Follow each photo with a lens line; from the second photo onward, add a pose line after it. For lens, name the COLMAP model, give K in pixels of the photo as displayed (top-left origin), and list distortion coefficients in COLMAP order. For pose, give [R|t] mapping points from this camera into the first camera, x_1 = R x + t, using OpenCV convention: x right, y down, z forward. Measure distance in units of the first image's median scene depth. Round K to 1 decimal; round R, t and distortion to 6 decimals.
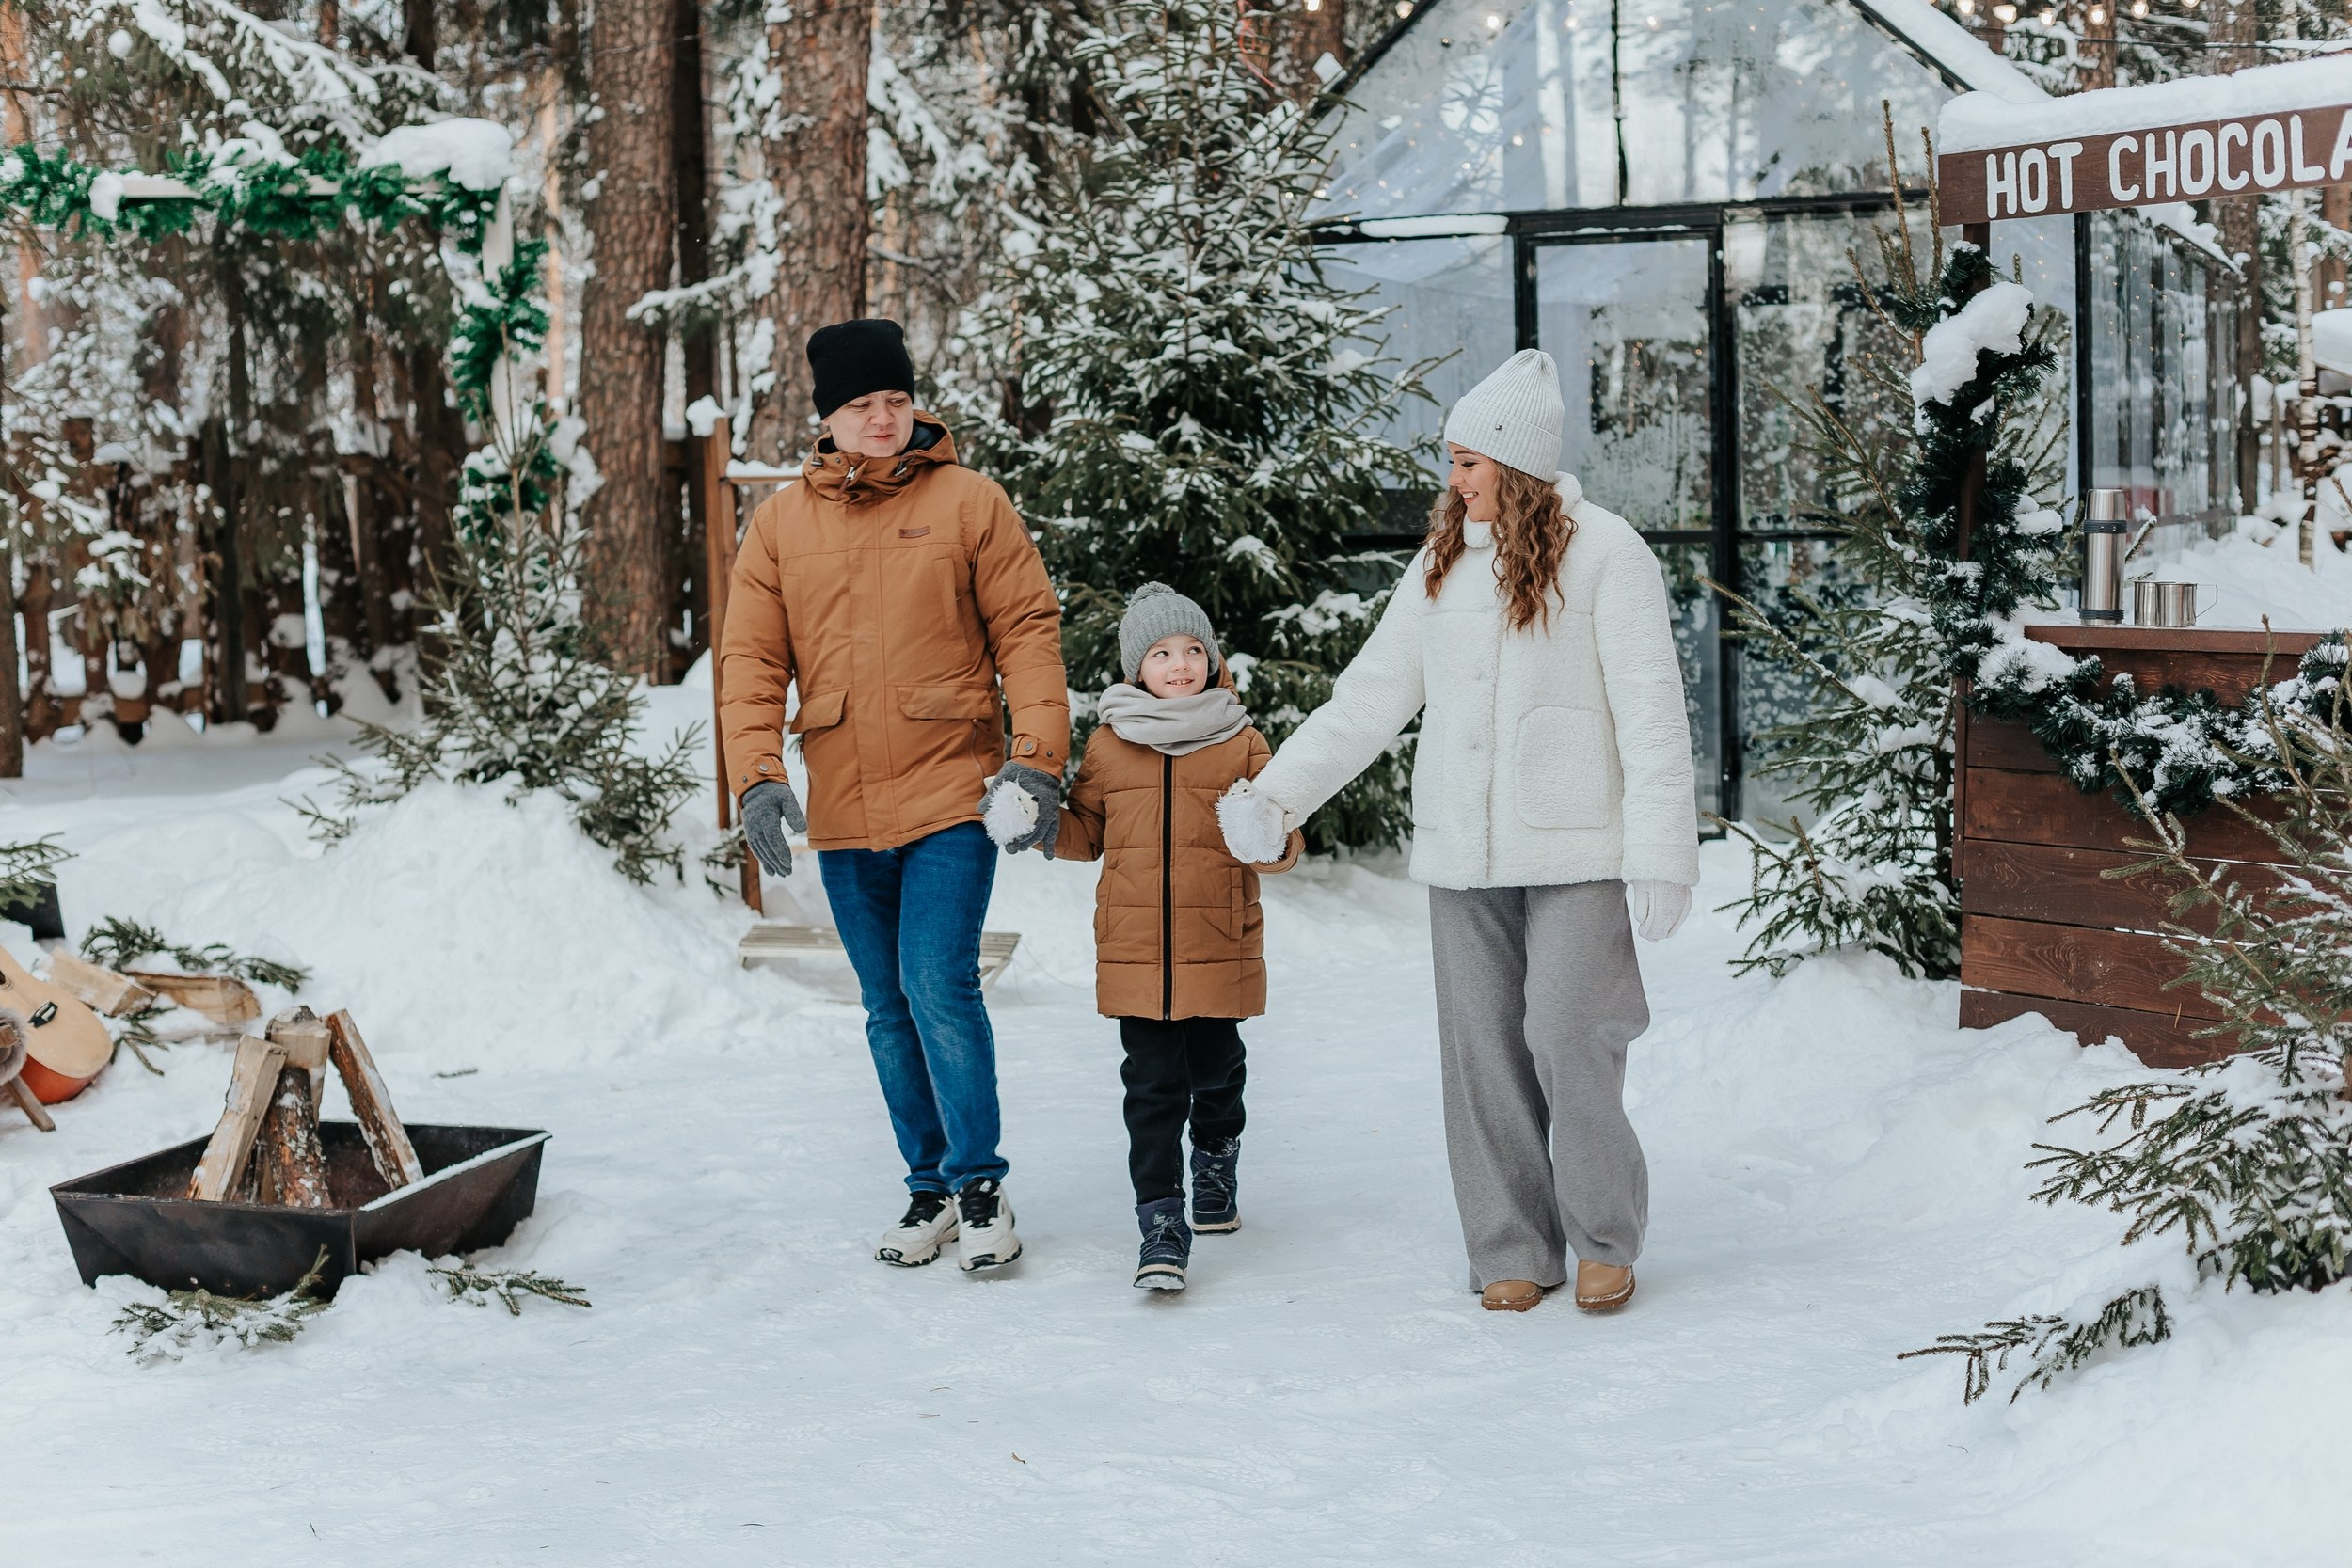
lens RADIAL K [[3459.9, 0, 1176.0], [0, 3459.9, 784.0], [0, 0, 1]] dist [-0.124366, 0.032620]
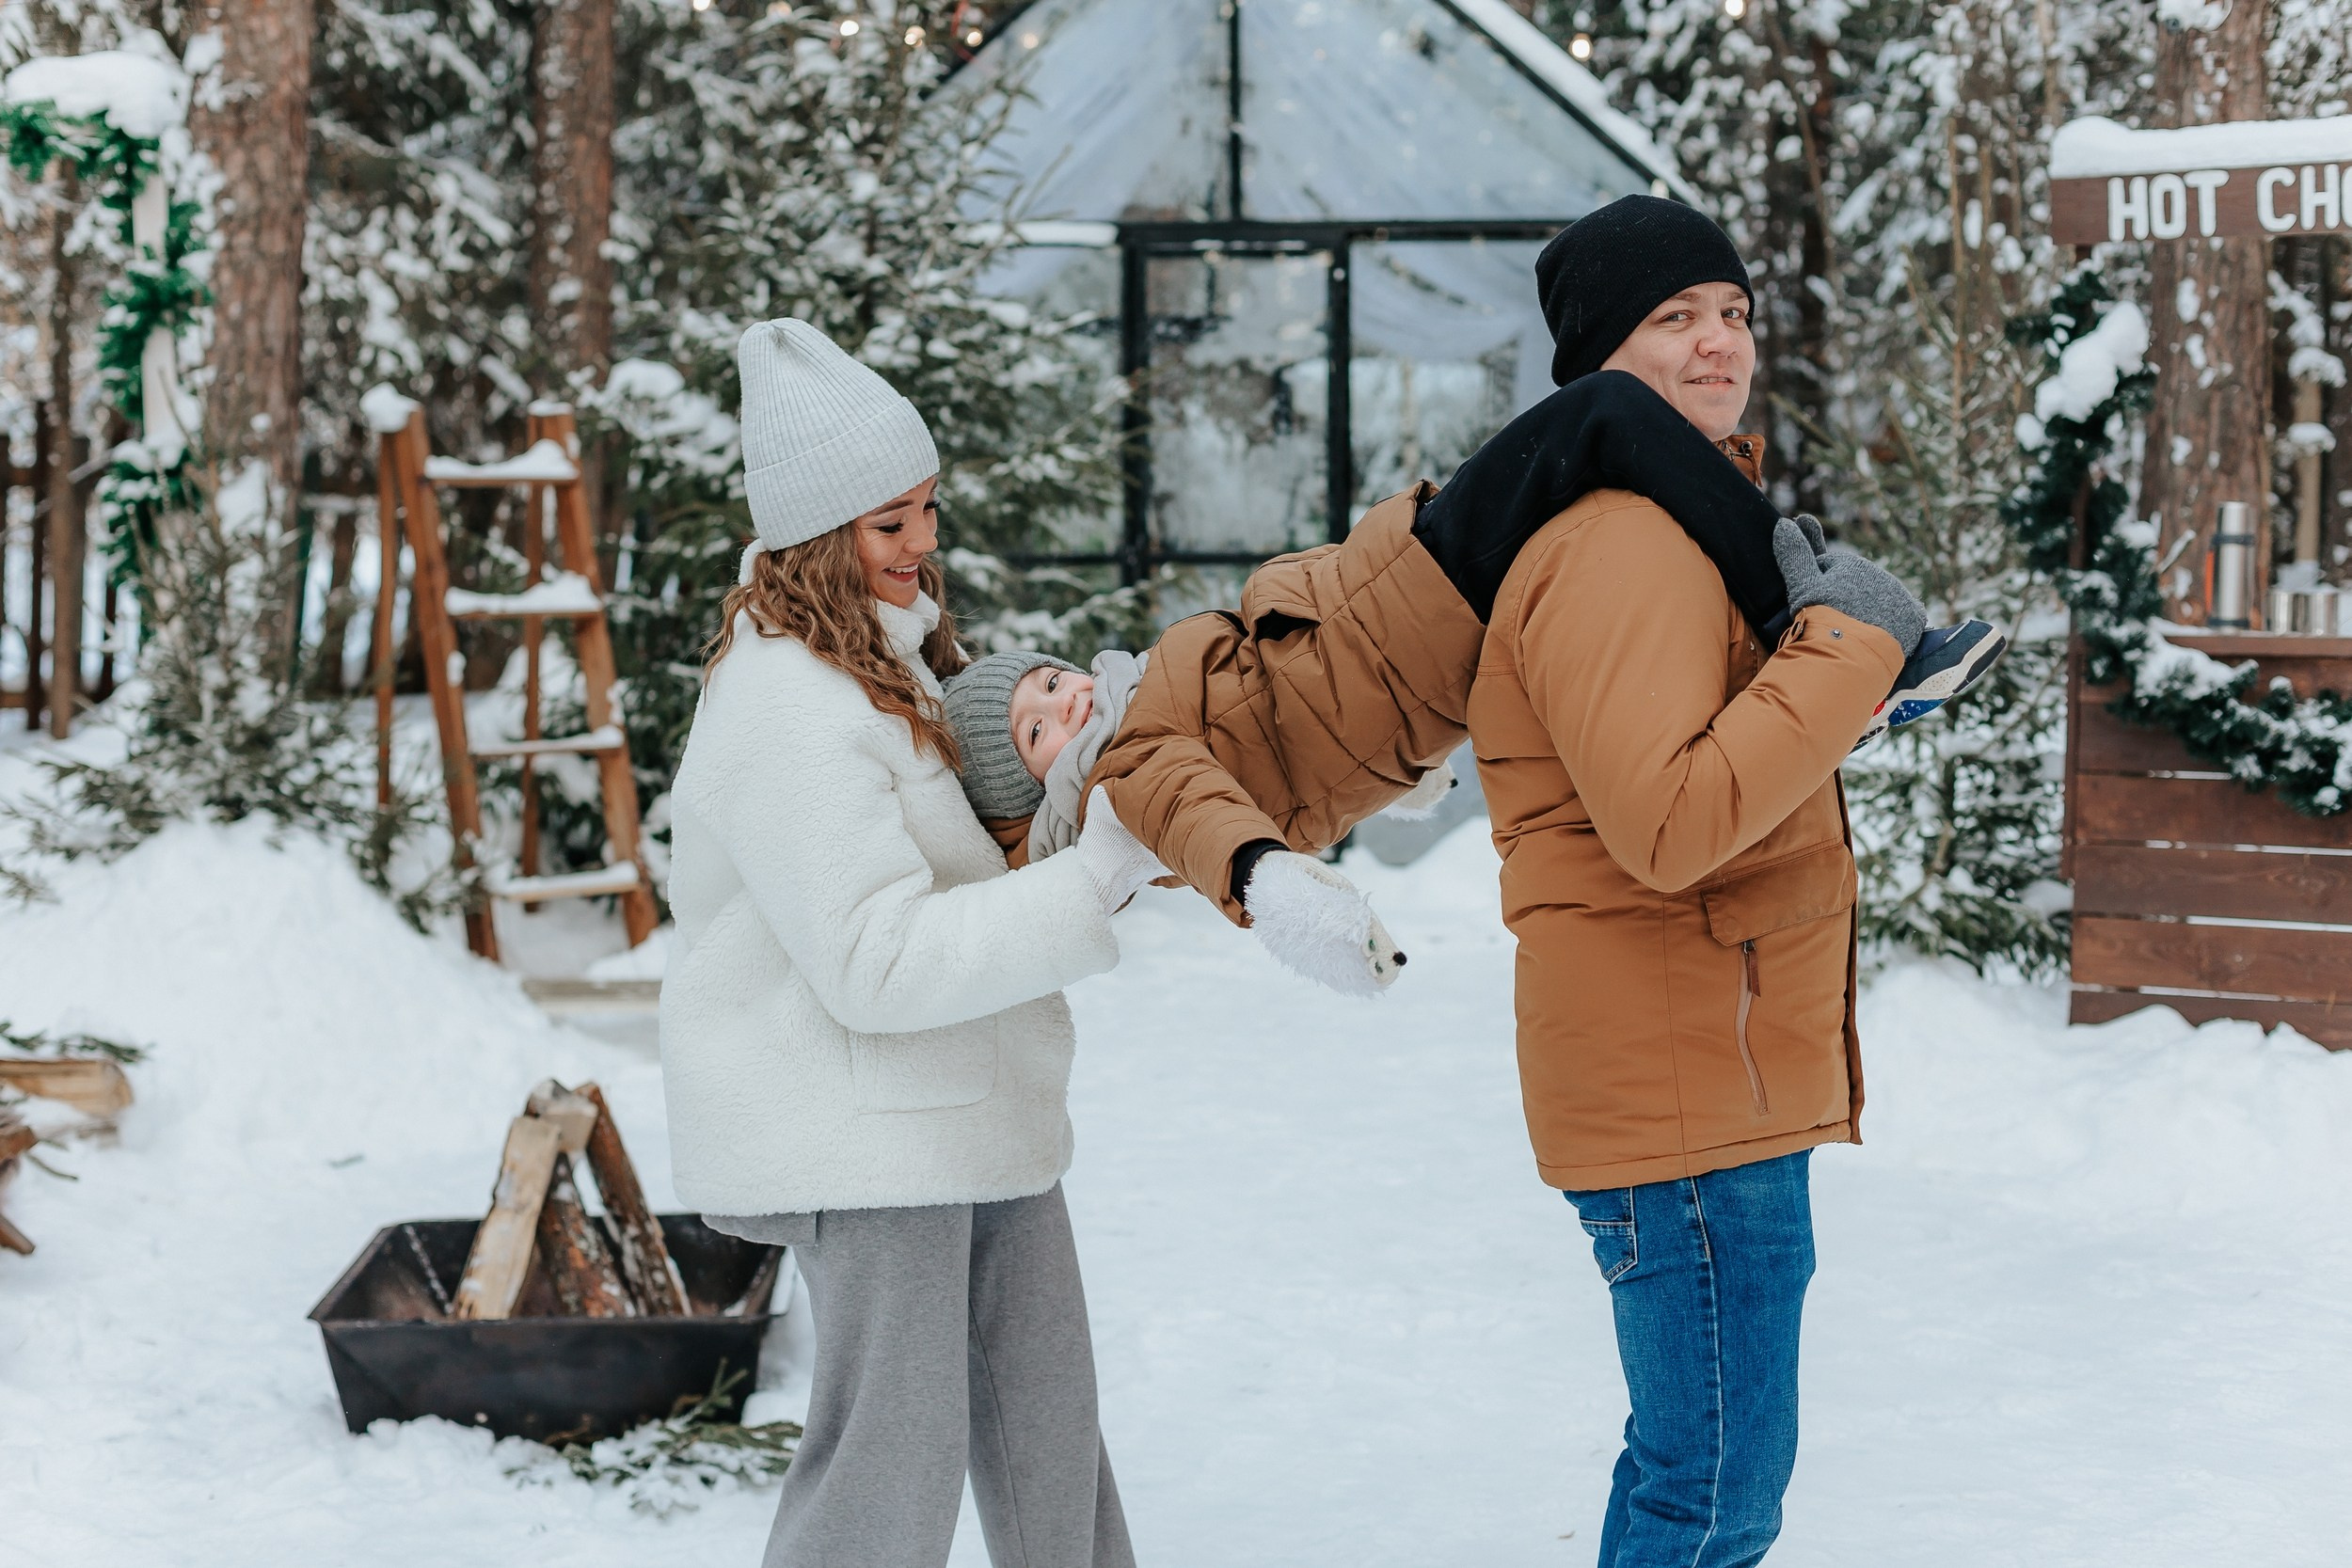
lens RADIAL K [[3459.9, 0, 1176.0], [0, 3459.9, 784.0], [0, 0, 1]] dist [-0.124366, 0.032620]
pose [[0.919445, -0.013283, 0.392995, -0.412702], [0.019195, 0.999754, -0.011119, 0.004802], [-0.392751, 0.017767, 0.919473, 0.157120]]
